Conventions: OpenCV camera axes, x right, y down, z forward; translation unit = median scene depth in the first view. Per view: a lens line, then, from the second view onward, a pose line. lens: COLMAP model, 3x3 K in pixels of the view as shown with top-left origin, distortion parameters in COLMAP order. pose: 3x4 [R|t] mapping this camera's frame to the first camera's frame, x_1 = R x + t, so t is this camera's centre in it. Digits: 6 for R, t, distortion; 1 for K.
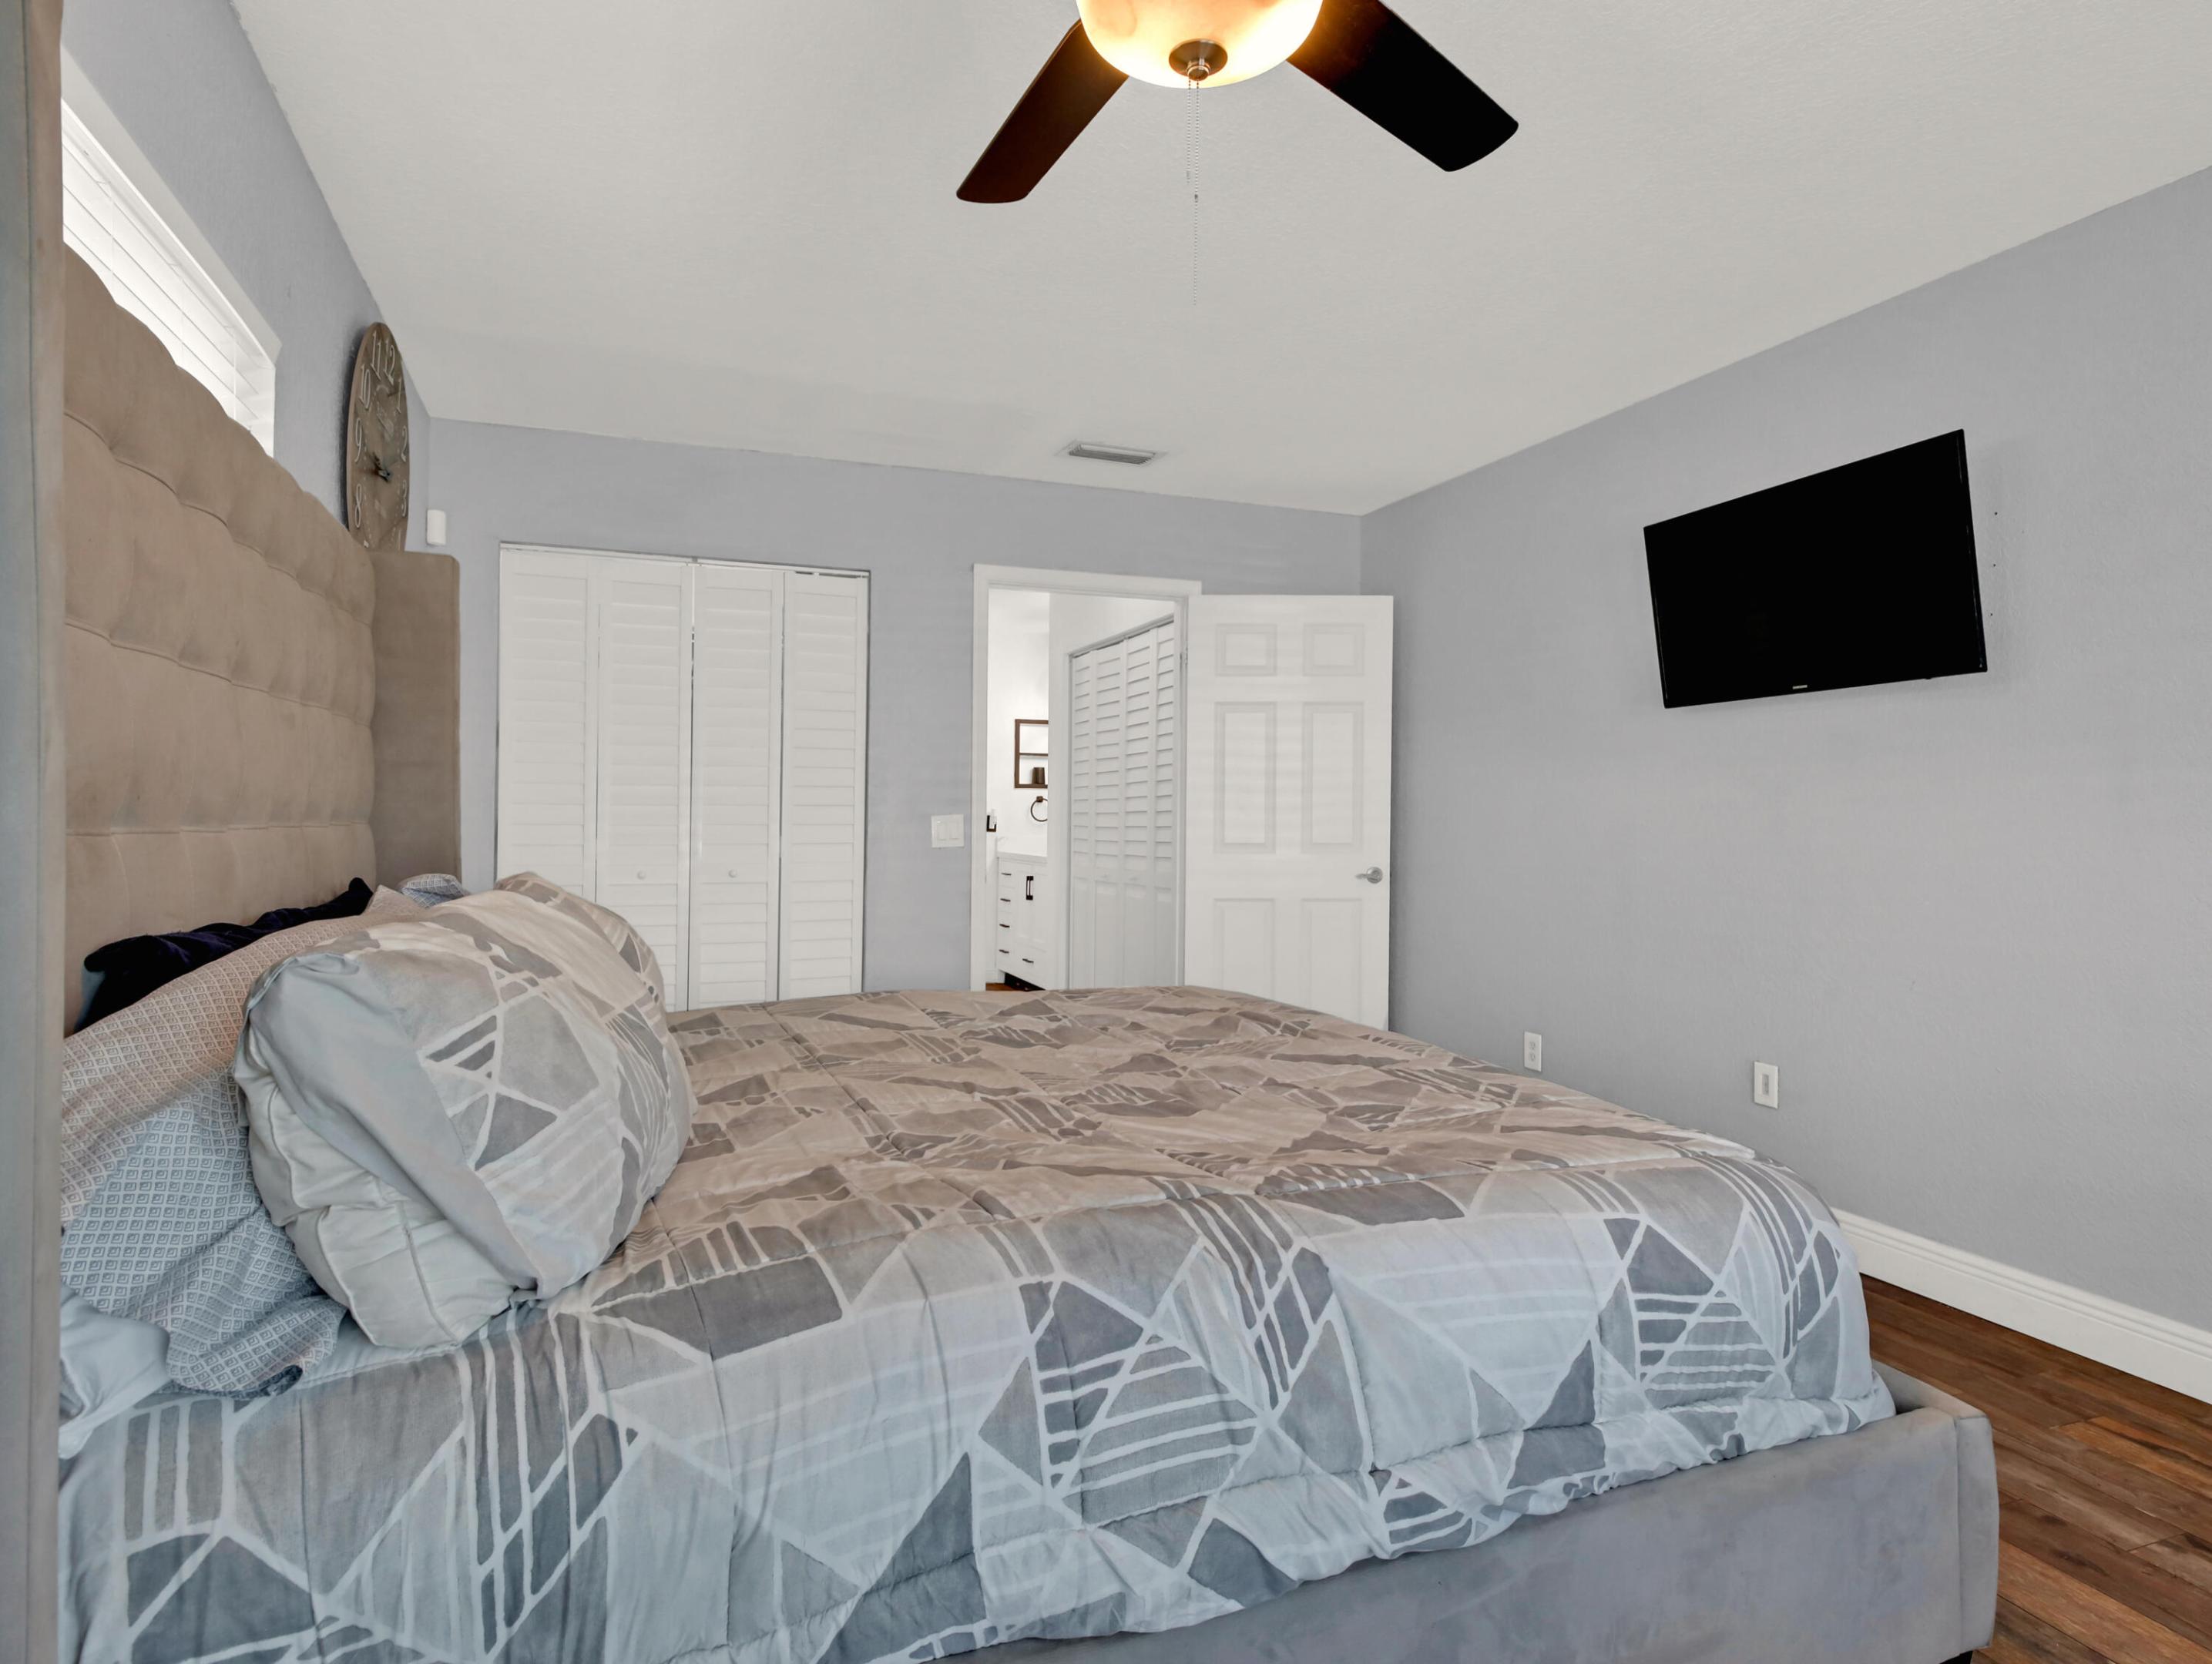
lens RADIAL K [[1220.4, 0, 1110.6], [0, 1220.4, 828.2], [0, 0, 1]] dist [0.007724, 0.000860]
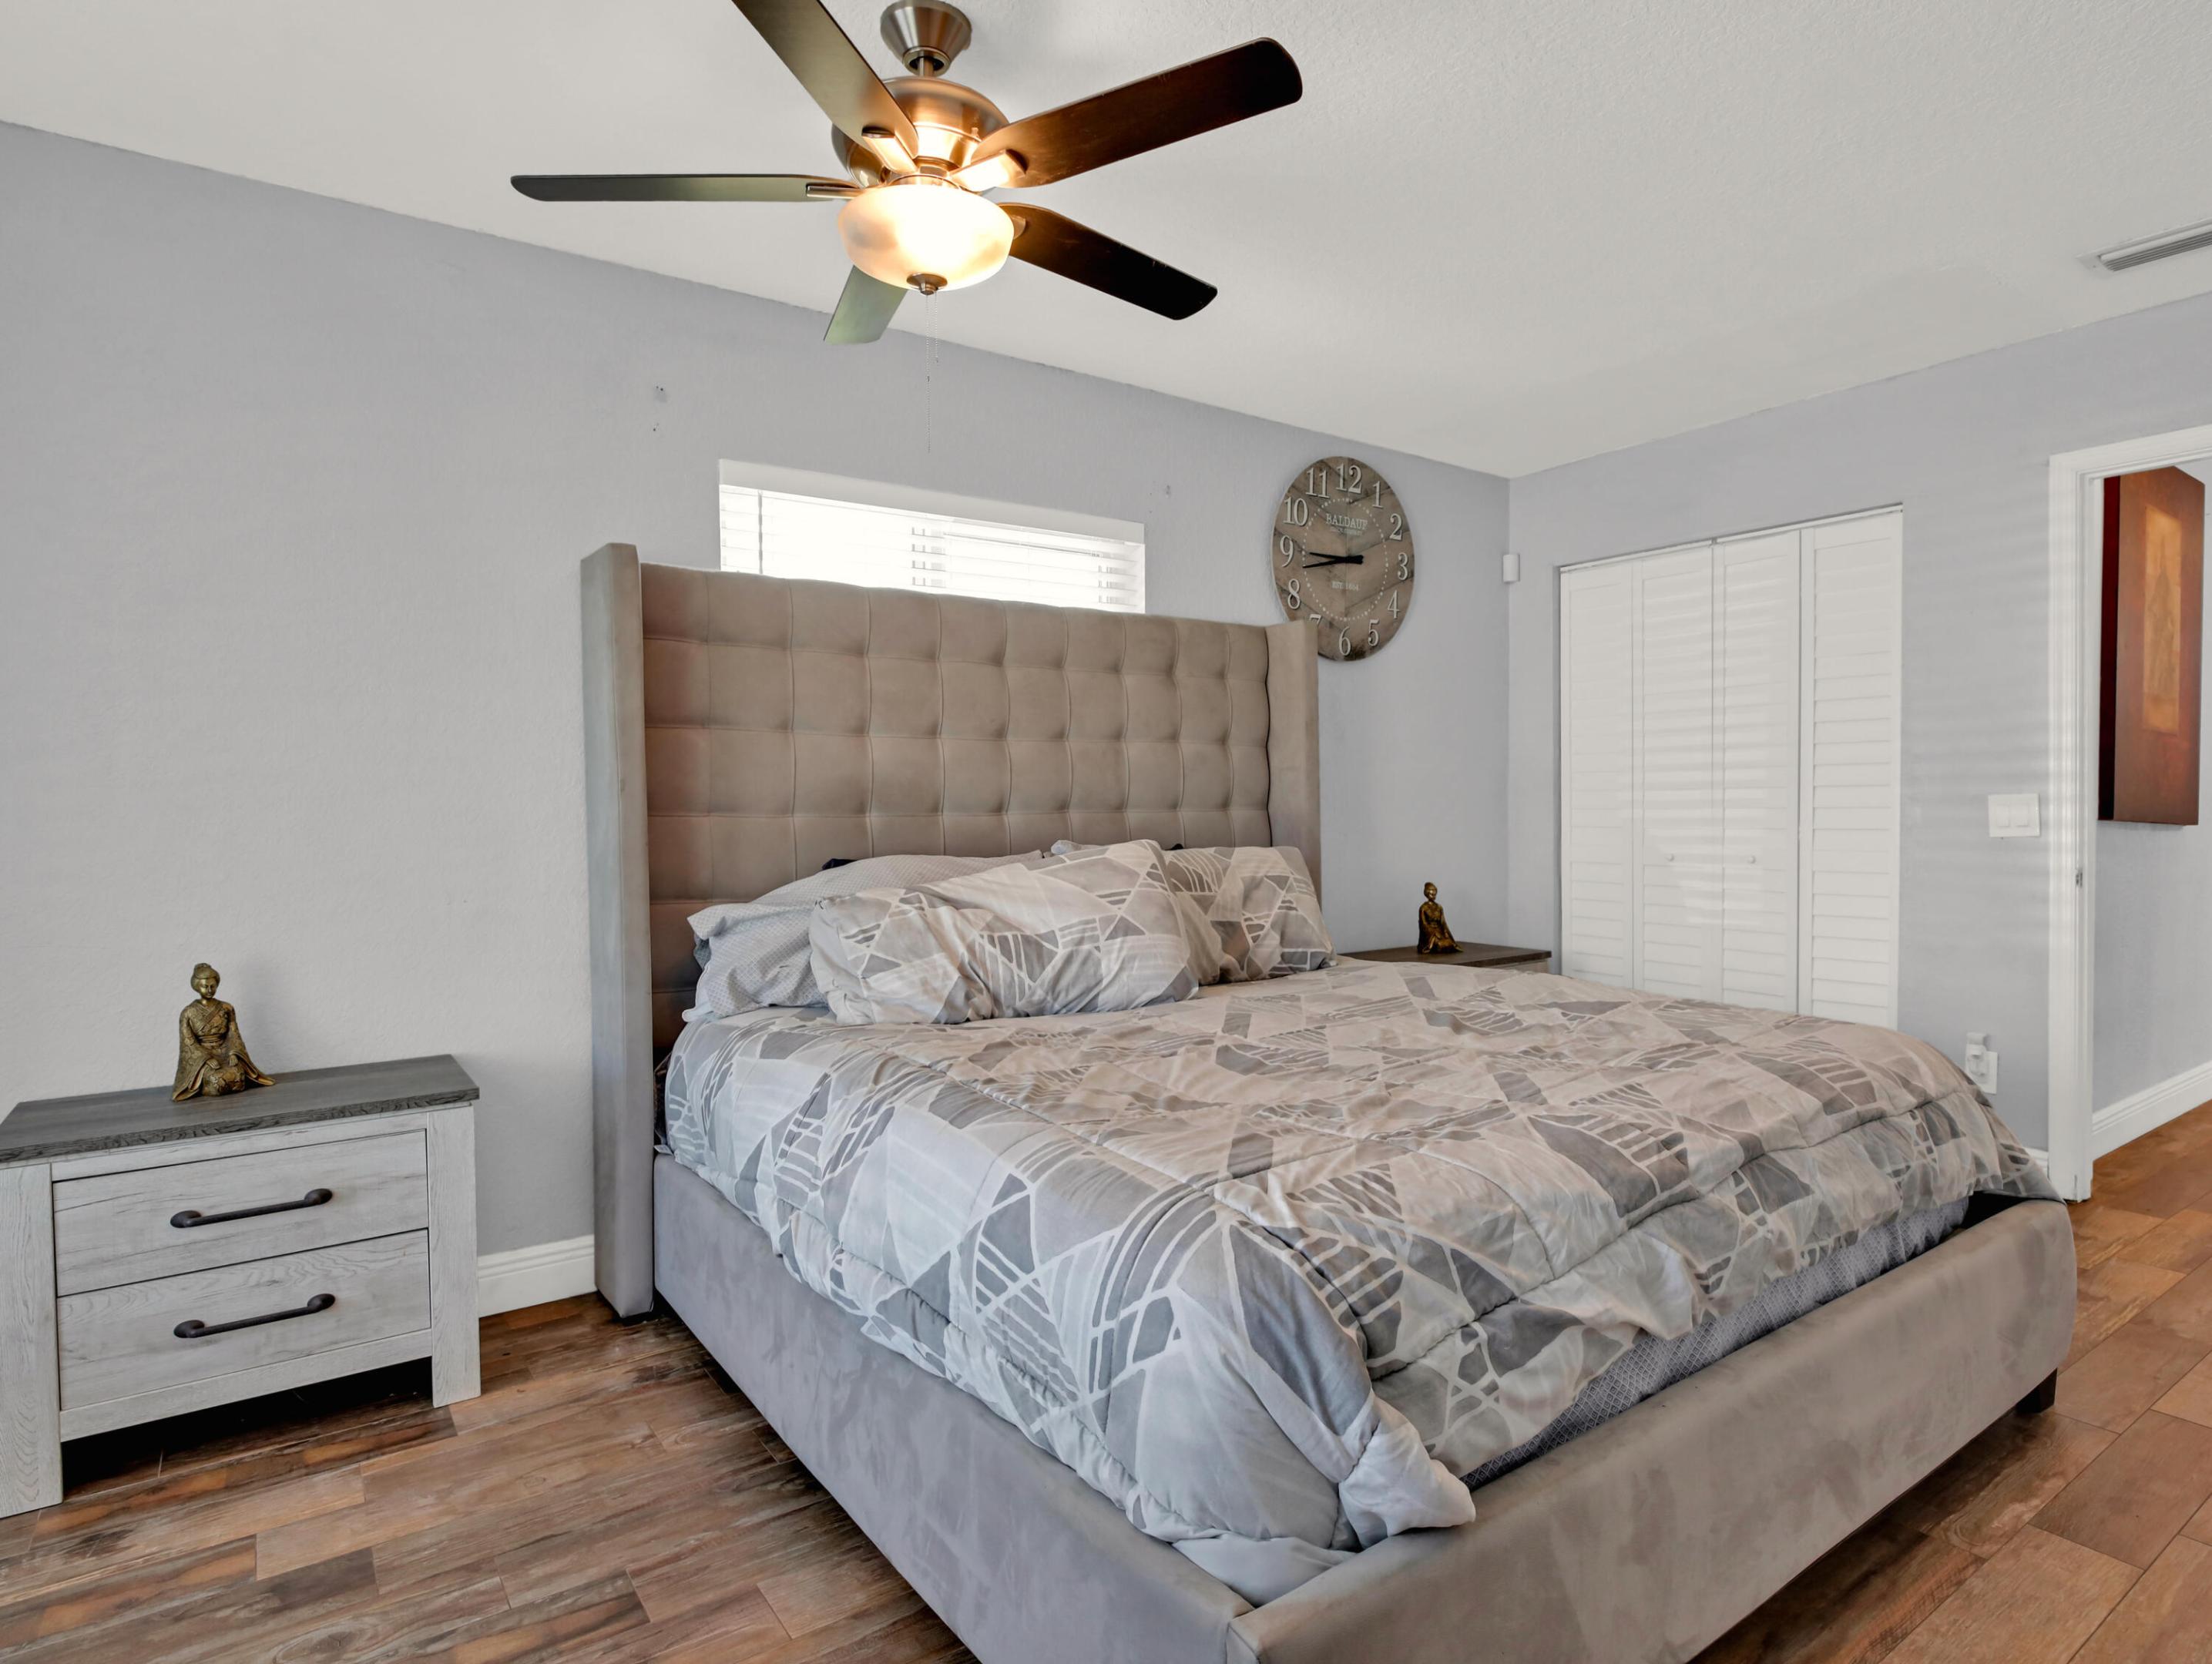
lens RADIAL K [[1219.5, 0, 1109.3], [0, 1219.5, 828.0], [0, 0, 1]] dist [0.000236, 0.000370]
pose [[0.250458, 0.012308, -0.968049, 1.513726], [0.002429, 0.999908, 0.013341, -0.005053], [0.968124, -0.005693, 0.250406, 0.829947]]
